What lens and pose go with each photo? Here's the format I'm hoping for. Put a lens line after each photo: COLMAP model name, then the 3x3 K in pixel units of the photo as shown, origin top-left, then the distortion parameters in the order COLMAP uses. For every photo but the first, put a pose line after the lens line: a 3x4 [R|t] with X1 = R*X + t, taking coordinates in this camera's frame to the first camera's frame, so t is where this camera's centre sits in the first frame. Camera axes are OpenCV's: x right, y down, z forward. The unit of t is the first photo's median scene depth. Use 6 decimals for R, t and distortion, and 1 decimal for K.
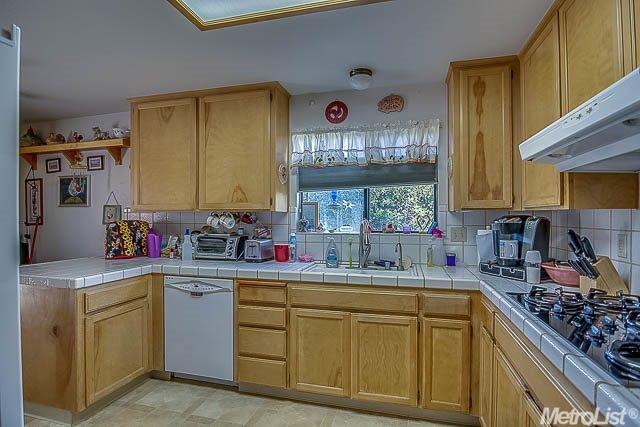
lens RADIAL K [[321.1, 0, 320.8], [0, 321.1, 214.8], [0, 0, 1]] dist [-0.022201, -0.000451]
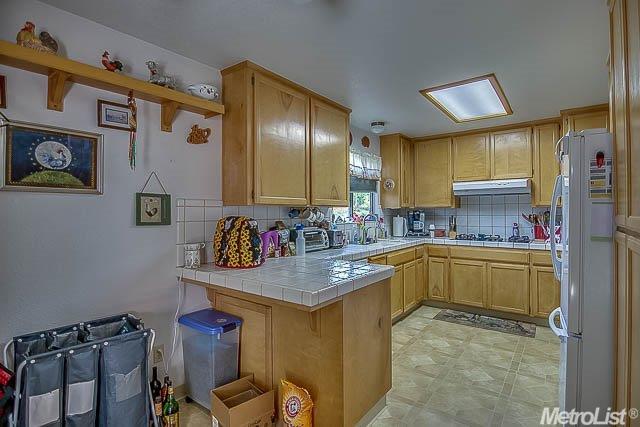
lens RADIAL K [[321.1, 0, 318.4], [0, 321.1, 211.1], [0, 0, 1]] dist [-0.022201, -0.000451]
pose [[0.395121, -0.001031, 0.918628, -1.321351], [-0.002828, 0.999993, 0.002339, 0.002695], [-0.918625, -0.003522, 0.395116, 0.551549]]
